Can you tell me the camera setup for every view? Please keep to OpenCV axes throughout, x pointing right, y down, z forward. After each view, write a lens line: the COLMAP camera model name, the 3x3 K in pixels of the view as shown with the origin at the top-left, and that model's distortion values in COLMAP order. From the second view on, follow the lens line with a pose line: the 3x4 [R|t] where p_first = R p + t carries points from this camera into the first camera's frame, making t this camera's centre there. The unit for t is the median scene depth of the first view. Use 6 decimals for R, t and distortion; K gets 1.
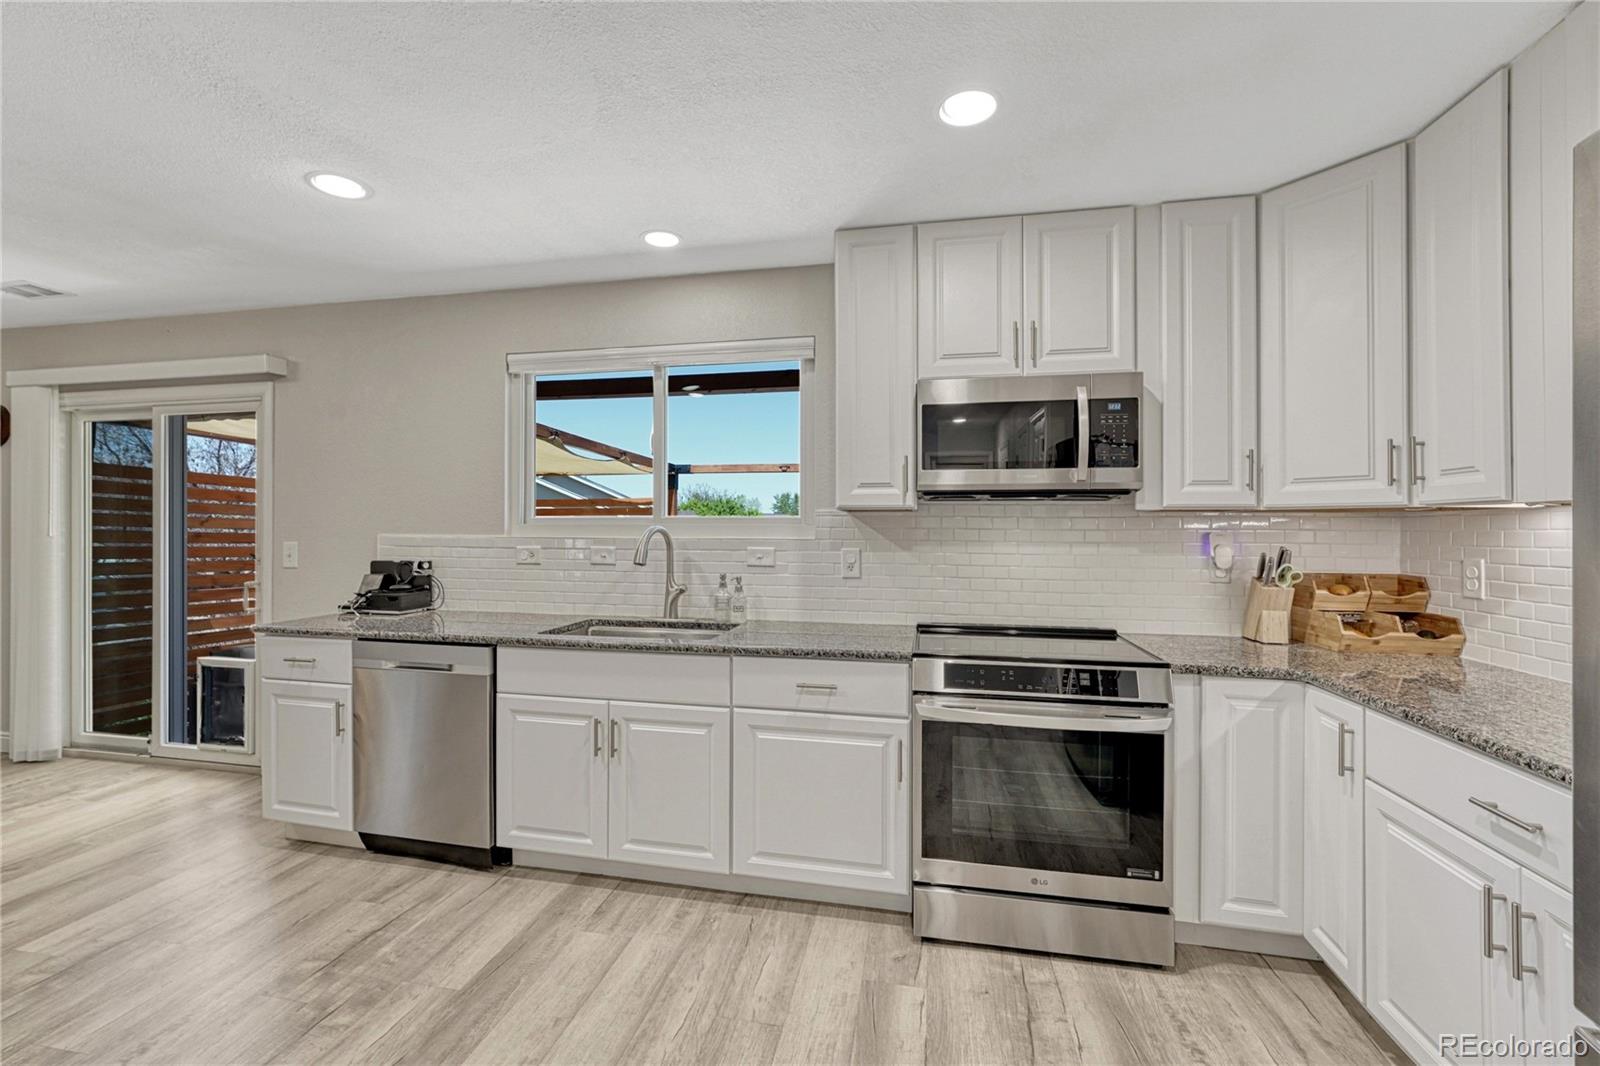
lens RADIAL K [[674.9, 0, 800.3], [0, 674.9, 535.2], [0, 0, 1]] dist [-0.013552, 0.001923]
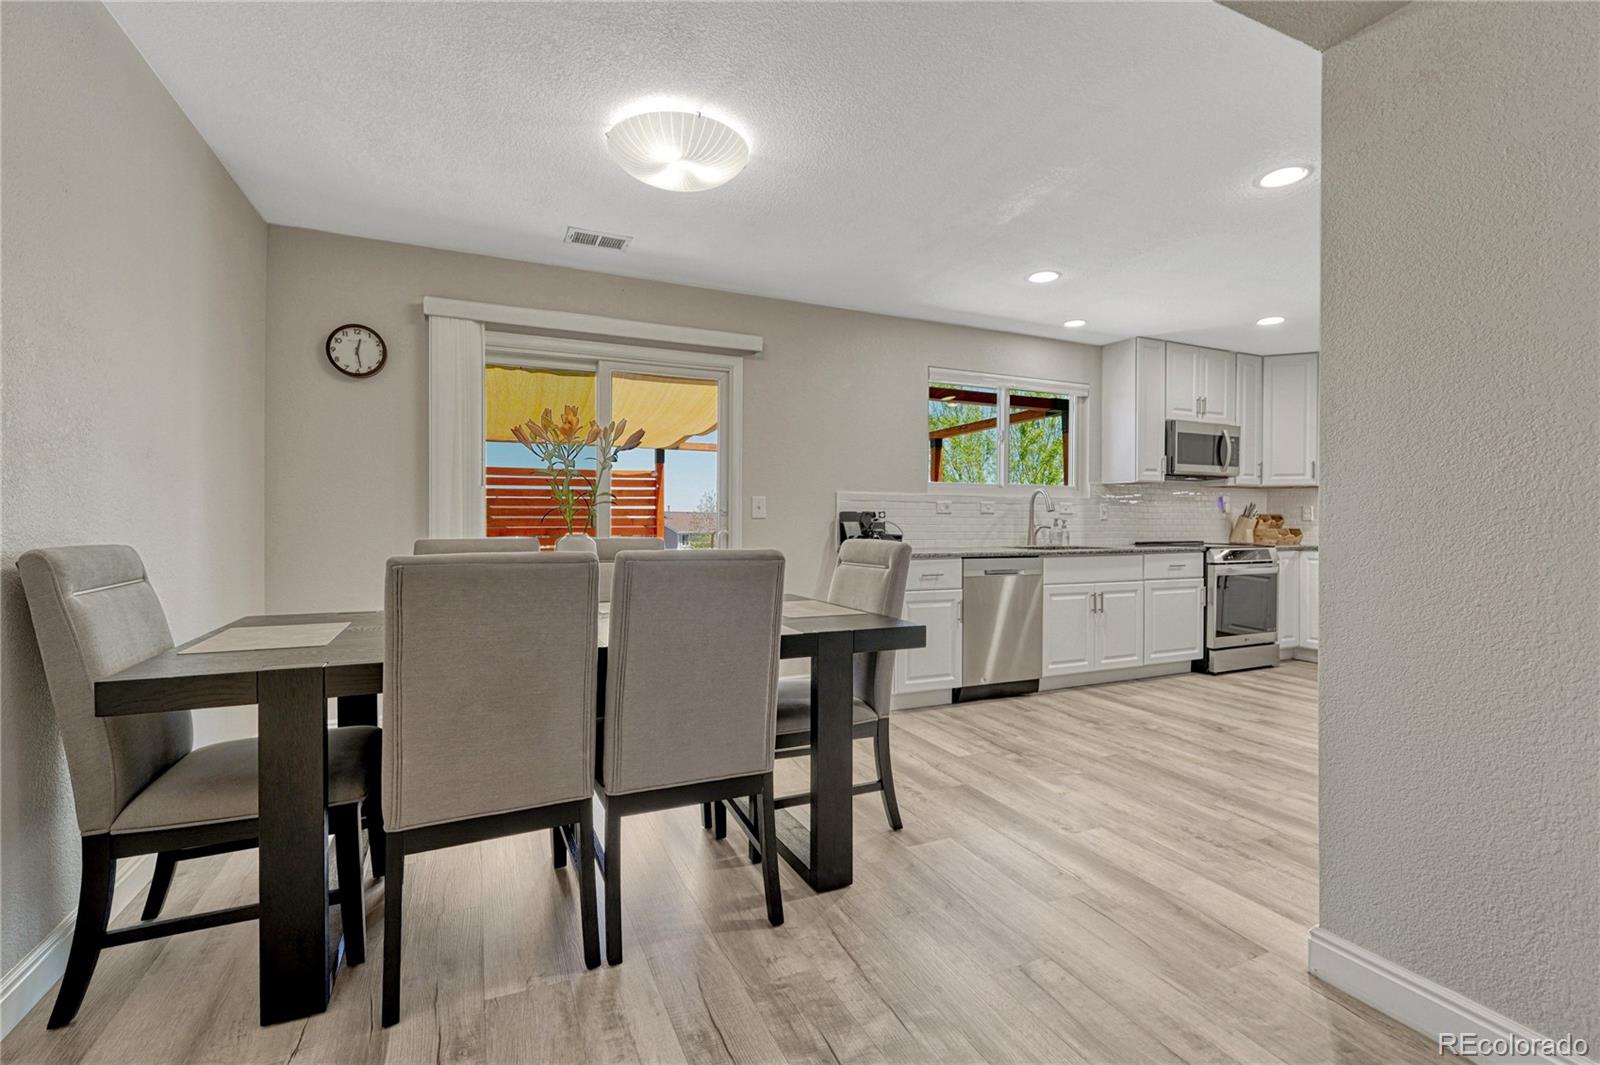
lens RADIAL K [[677.4, 0, 806.9], [0, 677.4, 530.8], [0, 0, 1]] dist [-0.012771, 0.000012]
pose [[0.811193, -0.012038, 0.584654, -1.840997], [0.003823, 0.999876, 0.015282, 0.069553], [-0.584766, -0.010162, 0.811139, -0.018163]]
